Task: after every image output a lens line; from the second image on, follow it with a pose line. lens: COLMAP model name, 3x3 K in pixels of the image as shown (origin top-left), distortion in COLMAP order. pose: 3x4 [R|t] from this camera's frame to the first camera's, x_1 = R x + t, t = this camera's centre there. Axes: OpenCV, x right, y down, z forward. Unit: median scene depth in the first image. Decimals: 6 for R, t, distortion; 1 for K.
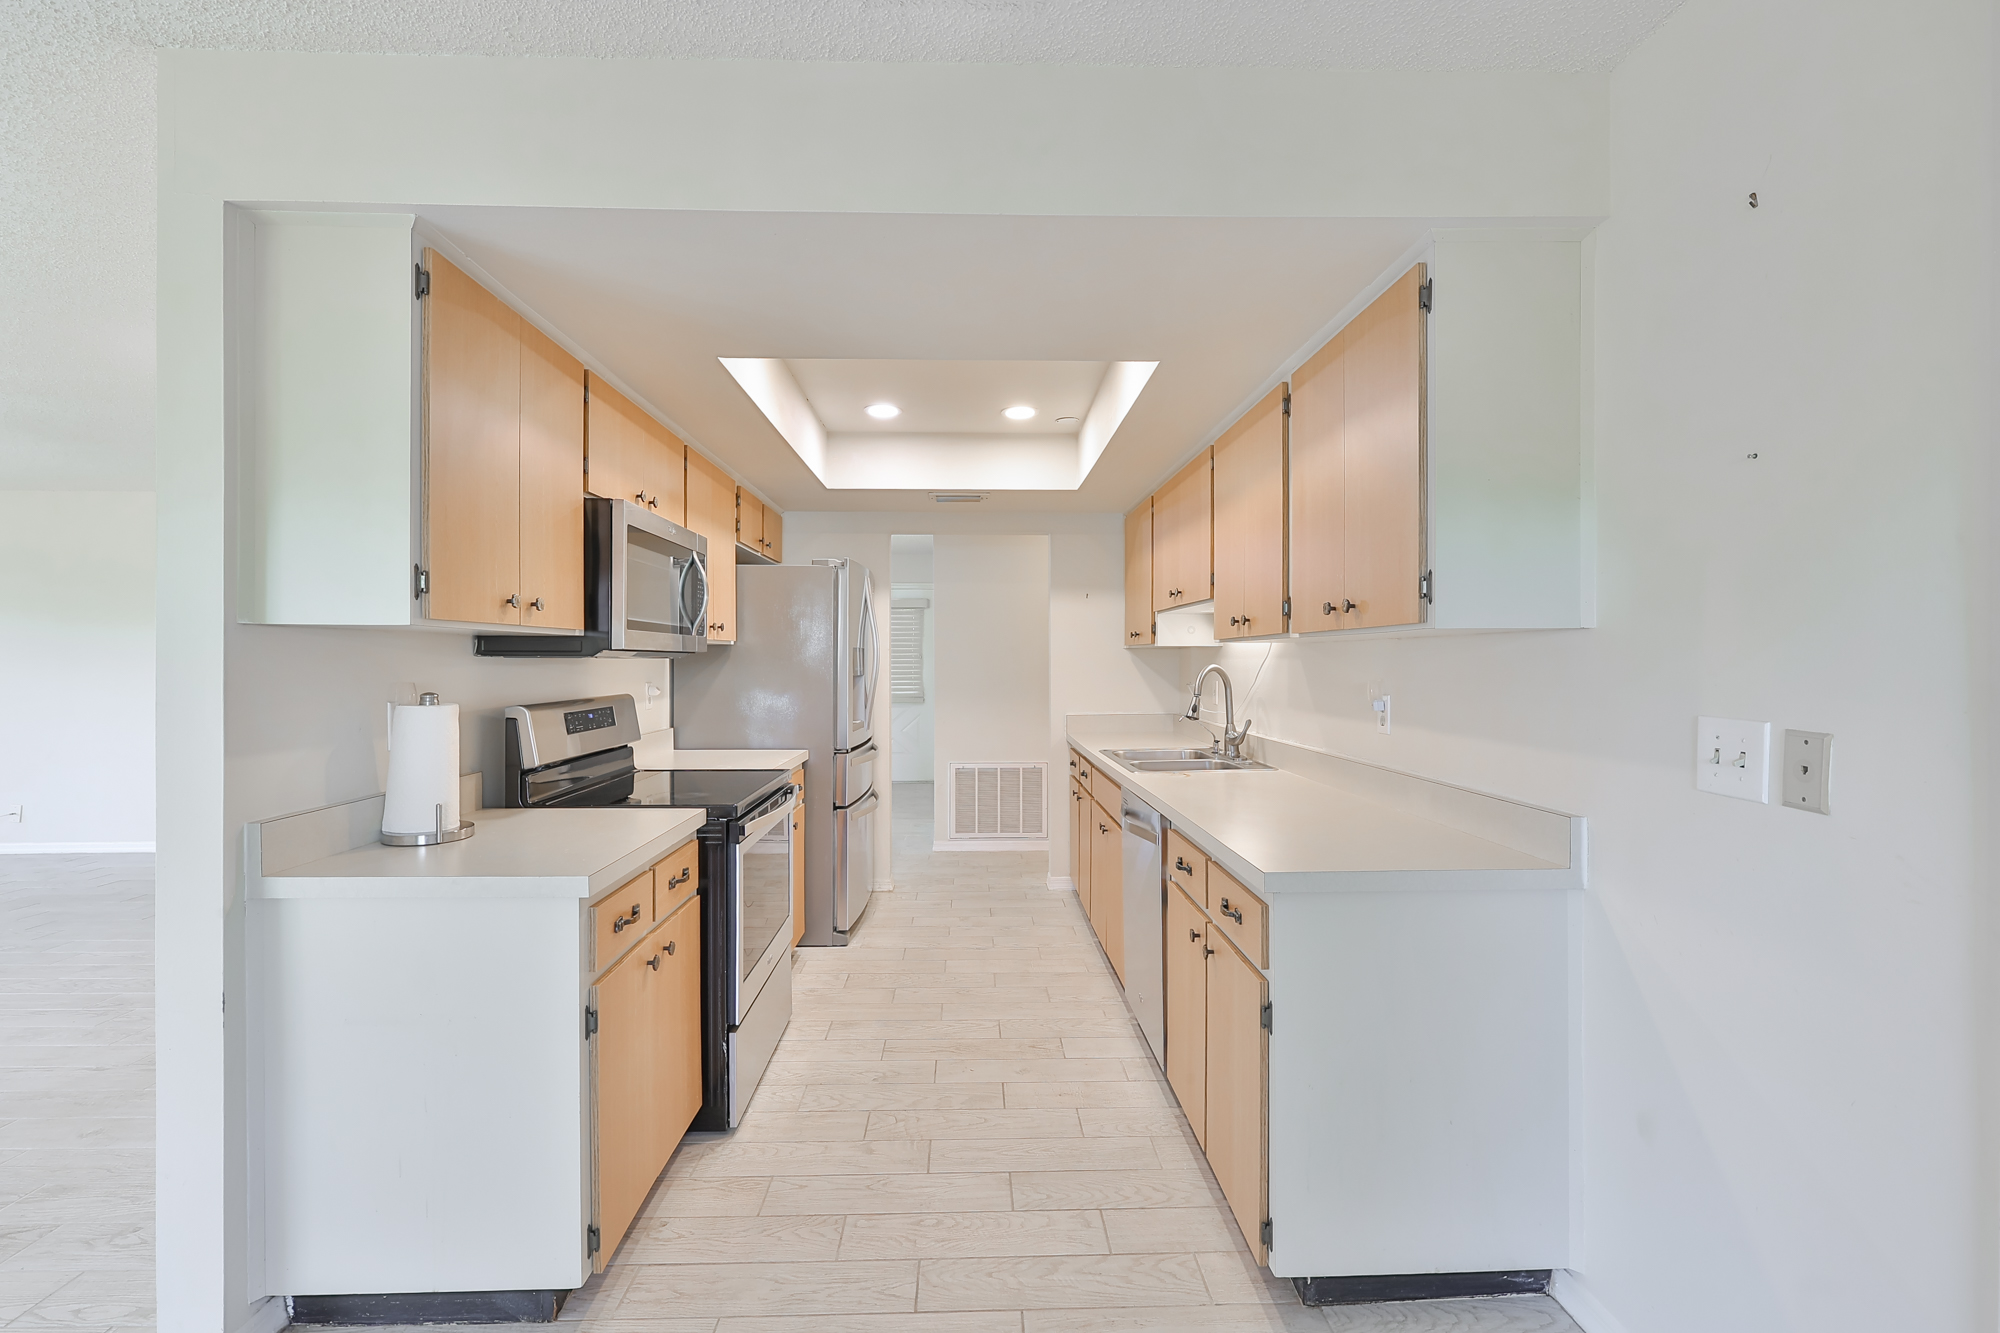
lens RADIAL K [[844.4, 0, 988.8], [0, 844.4, 661.4], [0, 0, 1]] dist [0.000565, -0.001022]
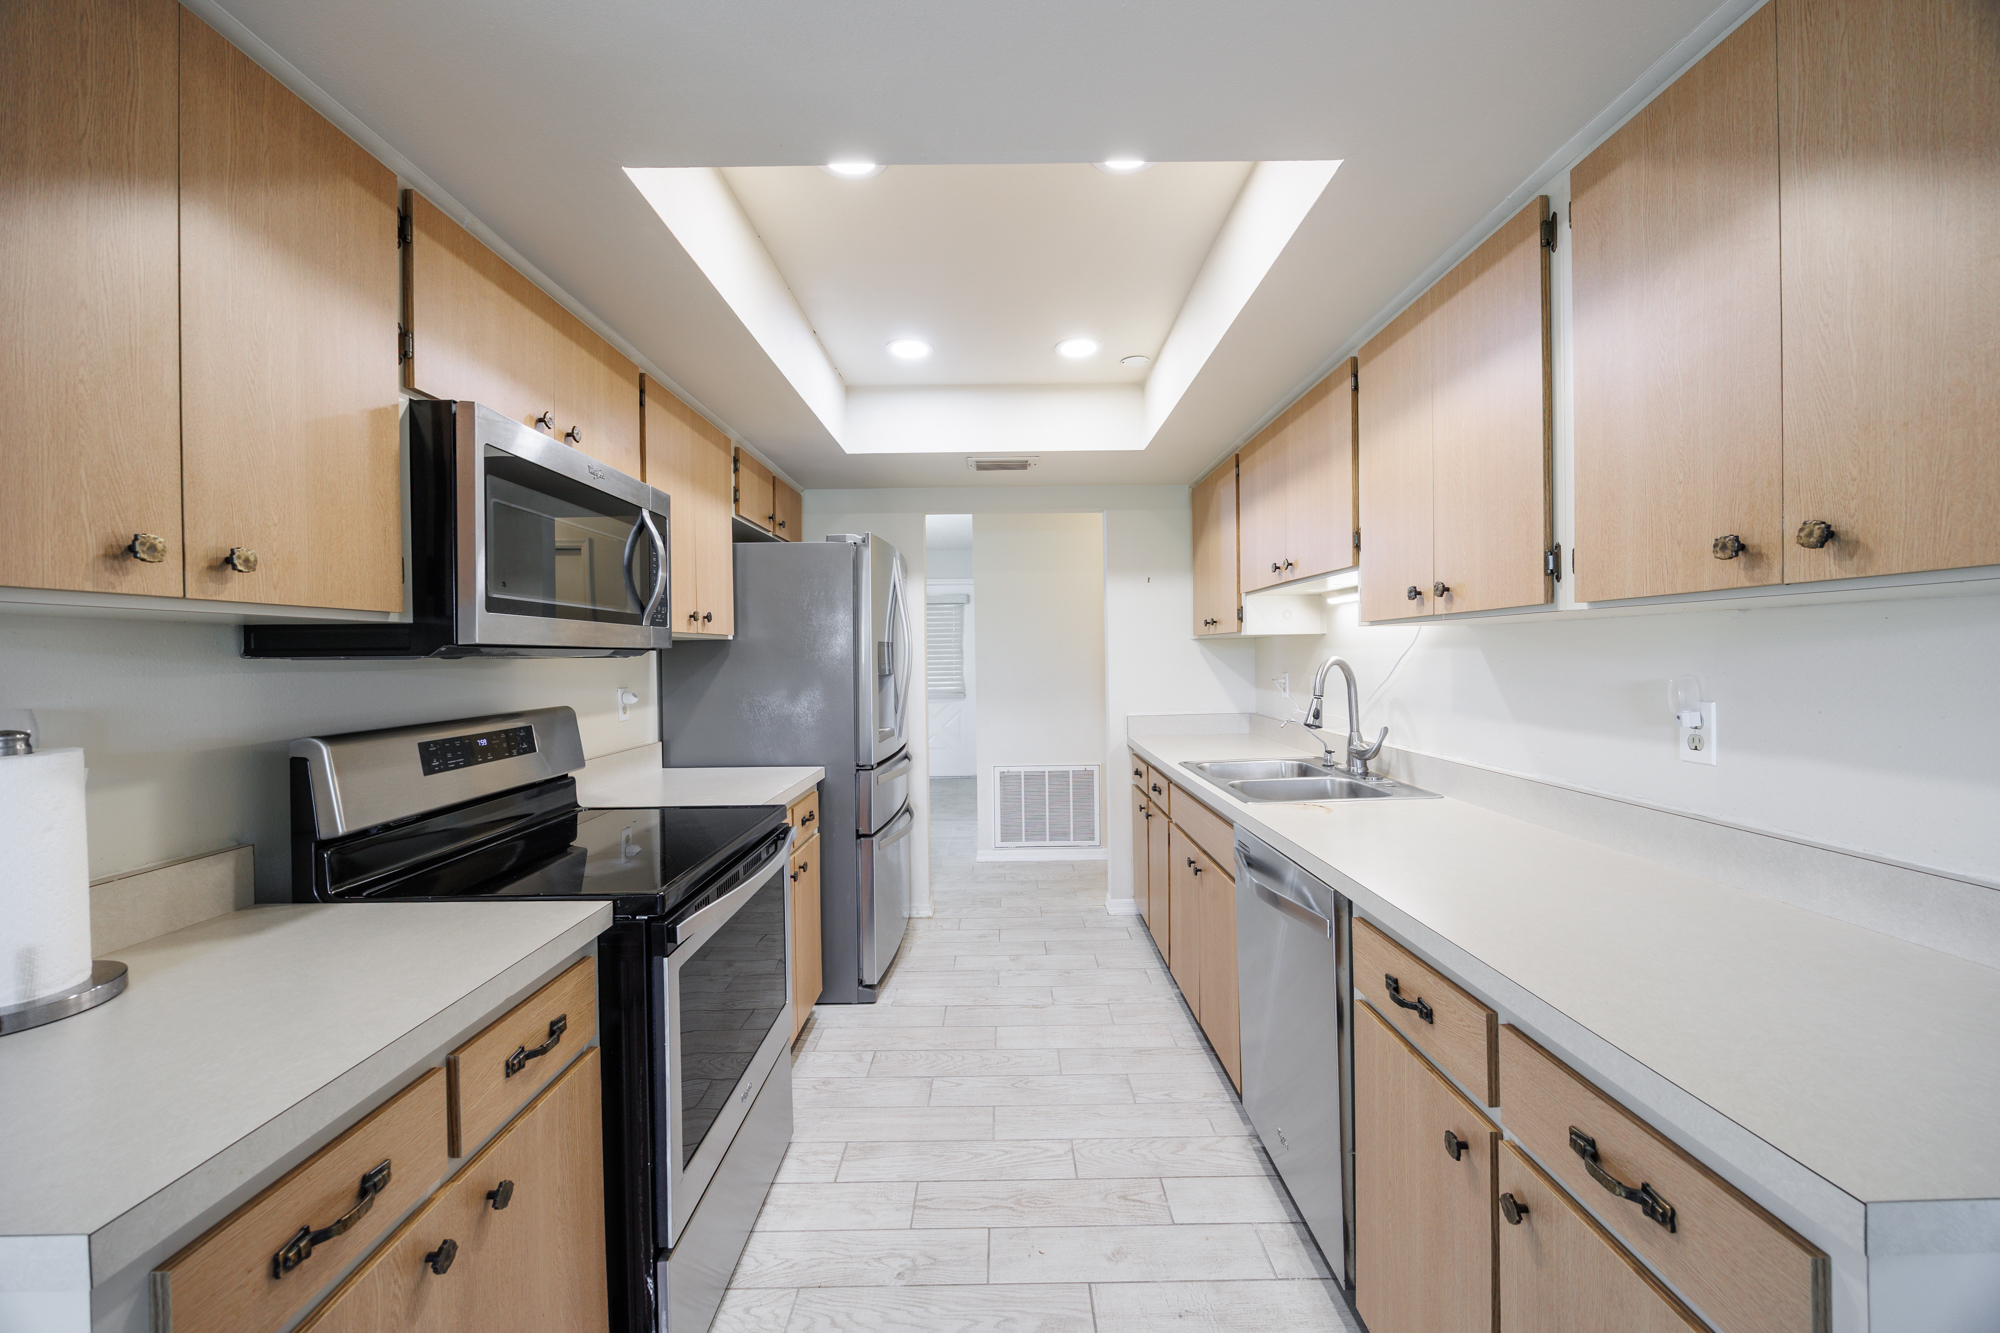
lens RADIAL K [[754.2, 0, 1009.2], [0, 754.2, 659.4], [0, 0, 1]] dist [-0.002226, 0.001026]
pose [[0.999766, -0.012959, -0.017341, -0.027931], [0.013049, 0.999902, 0.005069, -0.000786], [0.017273, -0.005294, 0.999837, 0.371419]]
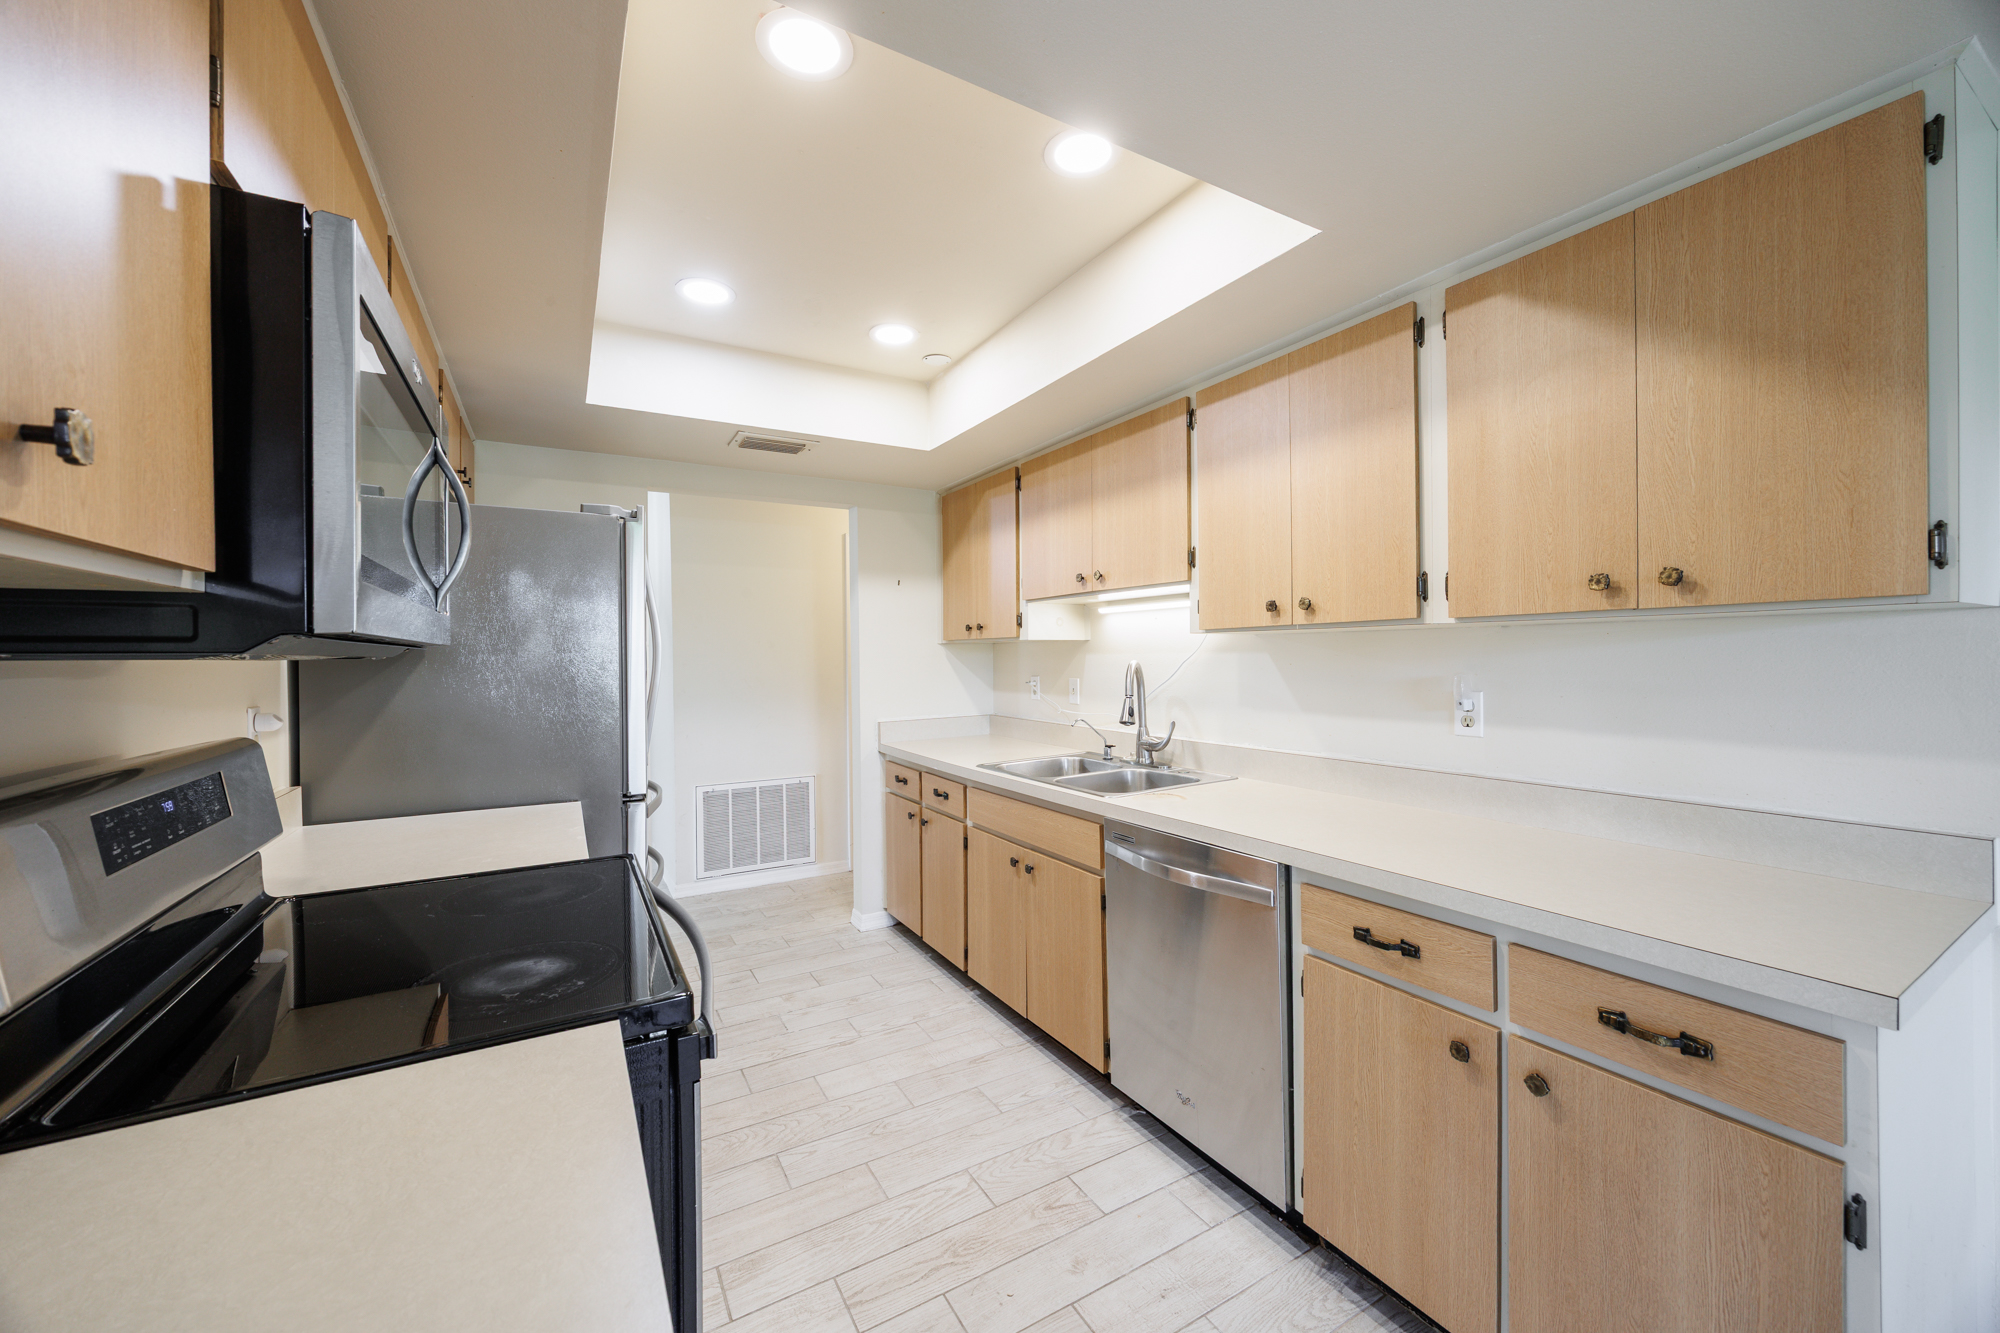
lens RADIAL K [[754.2, 0, 1002.5], [0, 754.2, 659.2], [0, 0, 1]] dist [-0.002226, 0.001026]
pose [[0.875699, -0.011239, 0.482726, -0.283046], [0.010985, 0.999934, 0.003352, -0.001175], [-0.482732, 0.002368, 0.875765, 0.476346]]
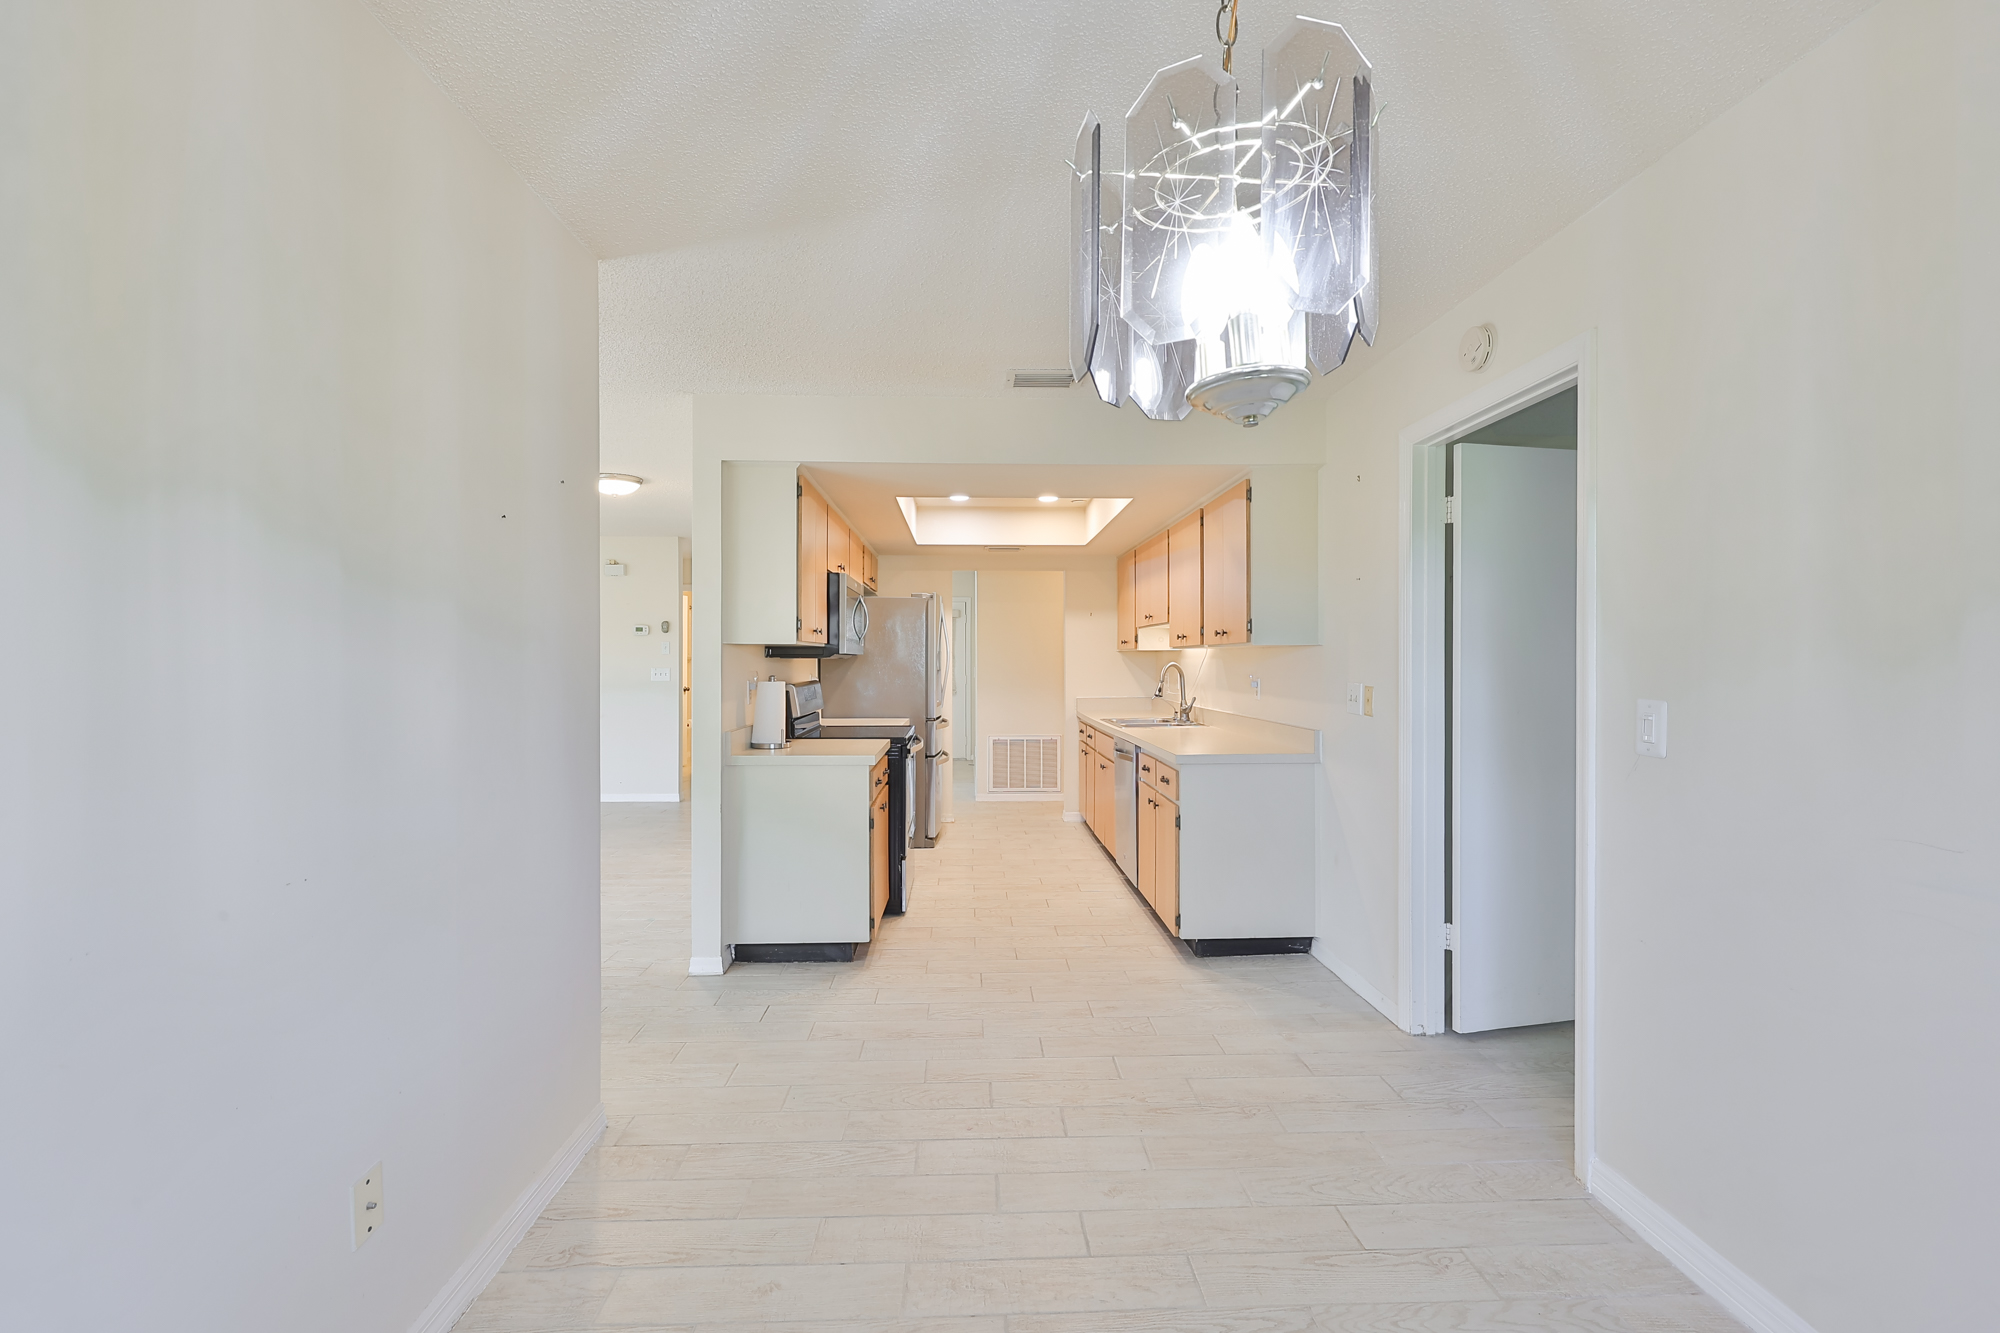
lens RADIAL K [[844.4, 0, 1004.8], [0, 844.4, 654.7], [0, 0, 1]] dist [0.000565, -0.001022]
pose [[0.999801, 0.000231, 0.019947, -0.098033], [-0.000096, 0.999977, -0.006792, 0.000632], [-0.019948, 0.006788, 0.999778, -0.711901]]
